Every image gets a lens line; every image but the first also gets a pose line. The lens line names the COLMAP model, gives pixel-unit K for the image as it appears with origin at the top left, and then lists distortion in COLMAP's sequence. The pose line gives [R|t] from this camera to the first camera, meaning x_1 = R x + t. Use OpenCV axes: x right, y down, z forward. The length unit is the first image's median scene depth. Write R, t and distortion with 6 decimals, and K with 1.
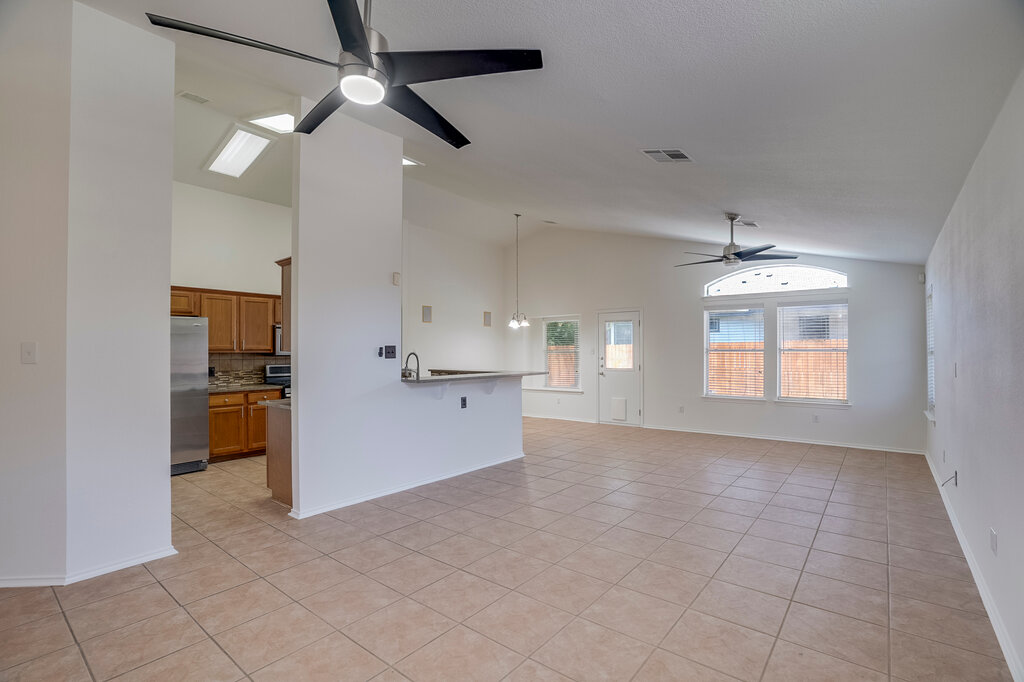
lens RADIAL K [[470.8, 0, 510.6], [0, 470.8, 341.9], [0, 0, 1]] dist [-0.060642, 0.018537]
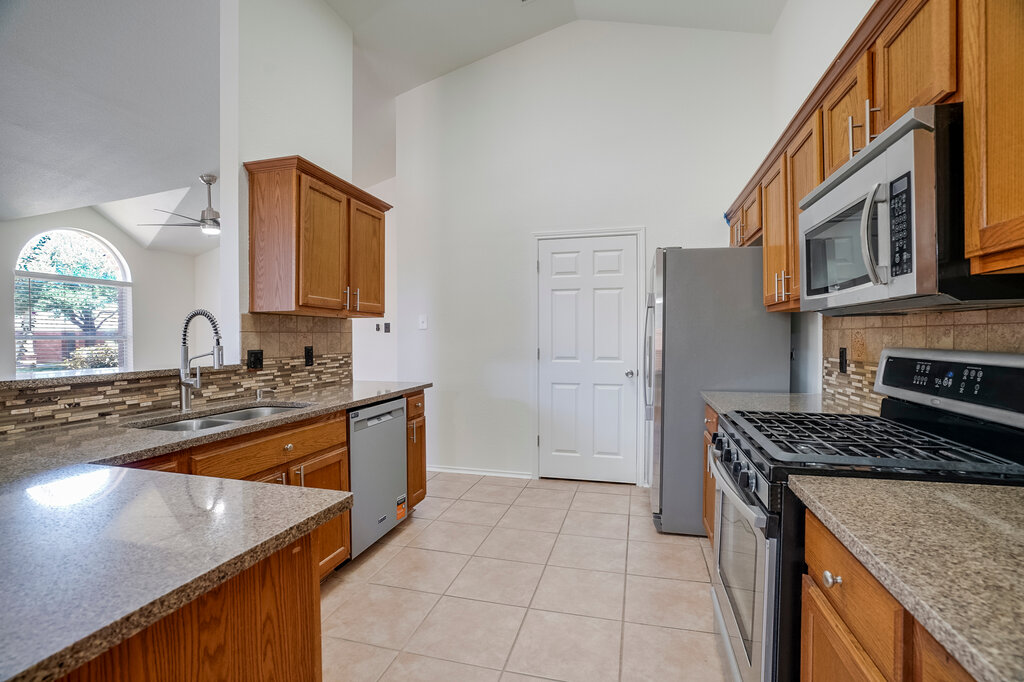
lens RADIAL K [[470.8, 0, 510.6], [0, 470.8, 341.9], [0, 0, 1]] dist [-0.060642, 0.018537]
pose [[-0.919632, 0.012413, -0.392584, -0.286141], [0.016094, 0.999852, -0.006085, 0.053976], [0.392450, -0.011915, -0.919696, 1.418504]]
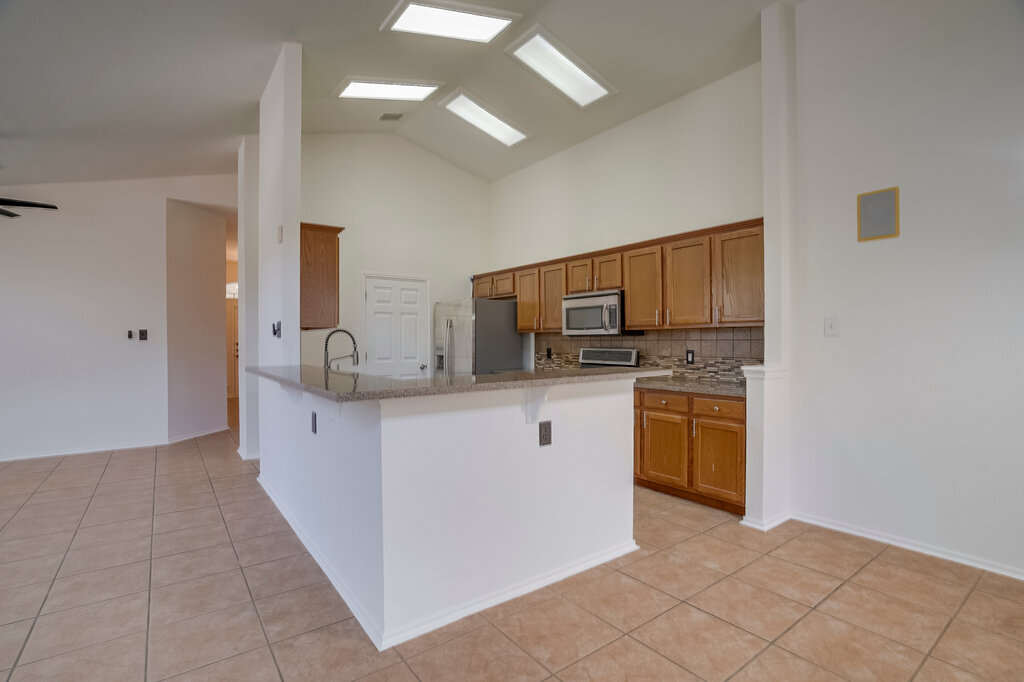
lens RADIAL K [[484.2, 0, 512.0], [0, 484.2, 341.0], [0, 0, 1]] dist [-0.055941, 0.019622]
pose [[-0.254764, 0.007118, -0.966977, 0.360915], [0.025815, 0.999667, 0.000557, 0.042562], [0.966659, -0.024820, -0.254863, 1.347575]]
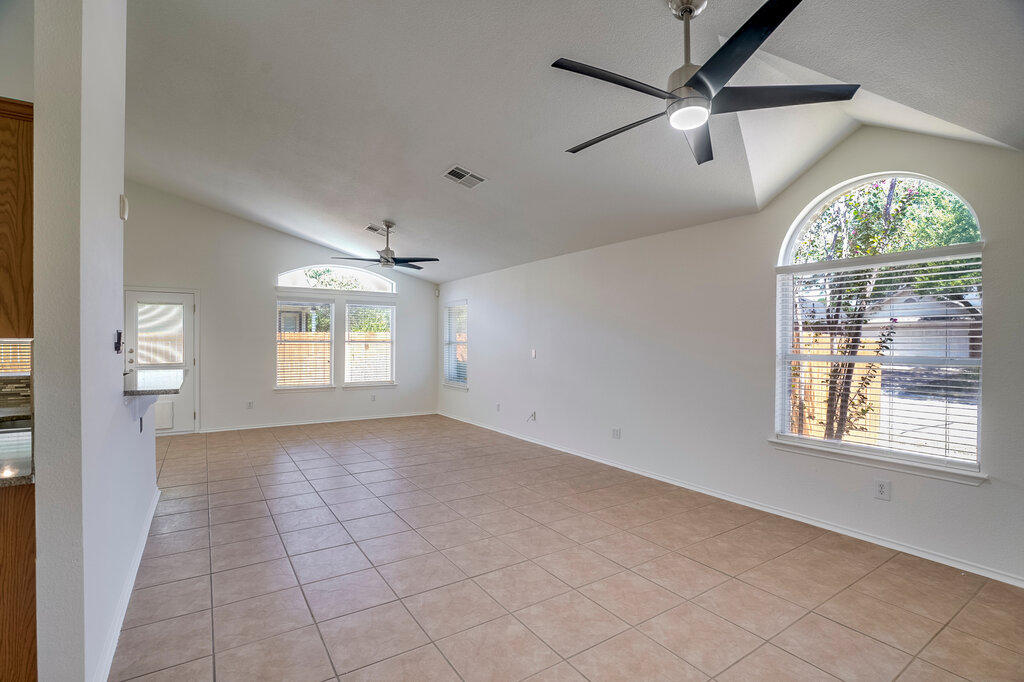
lens RADIAL K [[470.8, 0, 510.6], [0, 470.8, 341.9], [0, 0, 1]] dist [-0.060642, 0.018537]
pose [[0.308056, 0.004902, 0.951356, -0.522106], [-0.022642, 0.999741, 0.002181, 0.009196], [-0.951099, -0.022212, 0.308087, 0.352300]]
